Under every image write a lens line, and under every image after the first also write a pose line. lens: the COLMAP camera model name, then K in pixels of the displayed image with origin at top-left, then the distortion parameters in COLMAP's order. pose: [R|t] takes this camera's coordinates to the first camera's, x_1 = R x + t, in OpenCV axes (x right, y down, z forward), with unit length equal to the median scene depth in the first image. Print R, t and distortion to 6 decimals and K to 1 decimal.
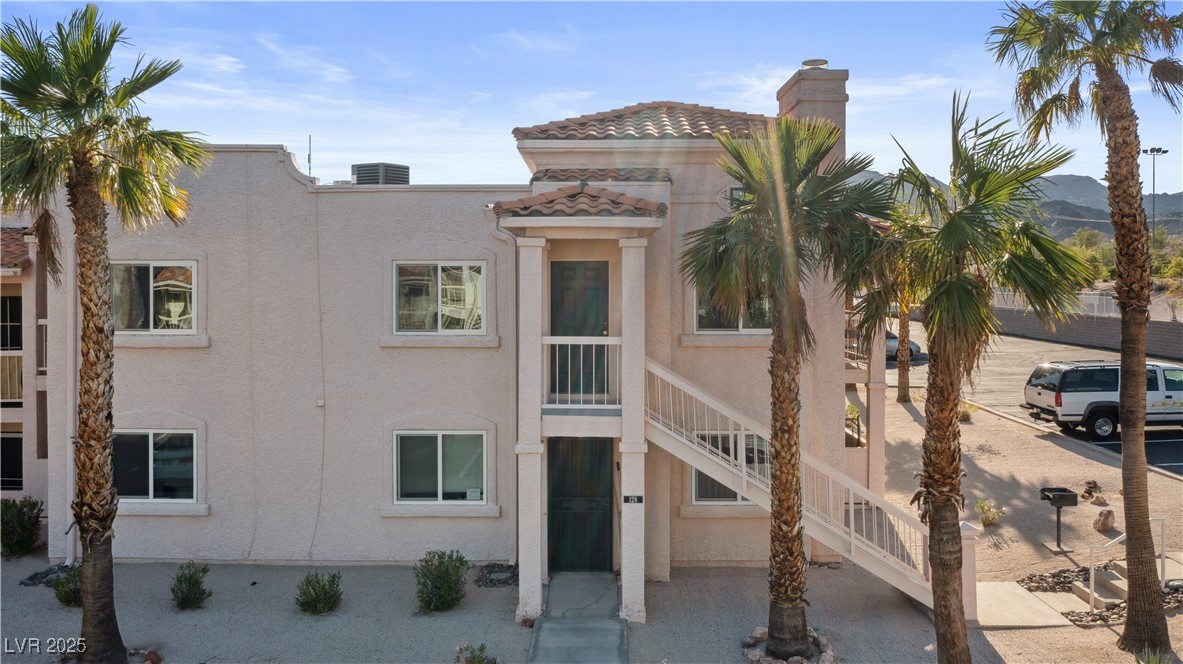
lens RADIAL K [[948.8, 0, 589.9], [0, 948.8, 301.3], [0, 0, 1]] dist [-0.014284, -0.001327]
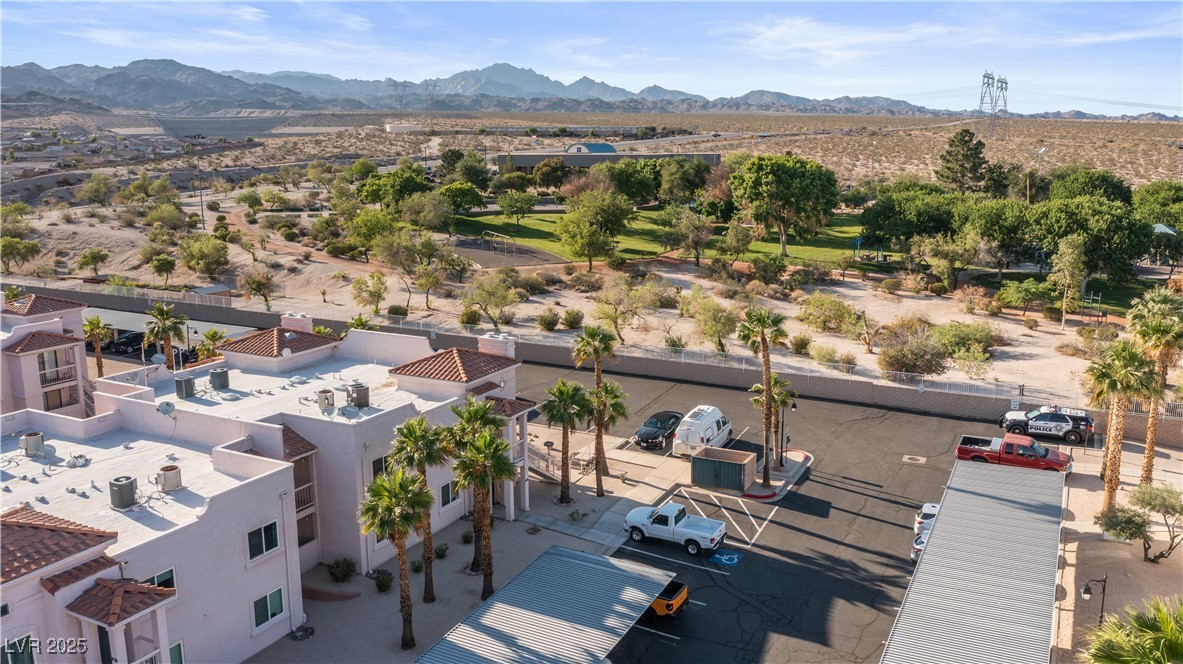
lens RADIAL K [[944.5, 0, 607.6], [0, 944.5, 331.6], [0, 0, 1]] dist [-0.027146, 0.007541]
pose [[0.437800, -0.176244, 0.881629, -2.502703], [0.020856, 0.982325, 0.186017, -0.879028], [-0.898830, -0.063051, 0.433738, -0.721637]]
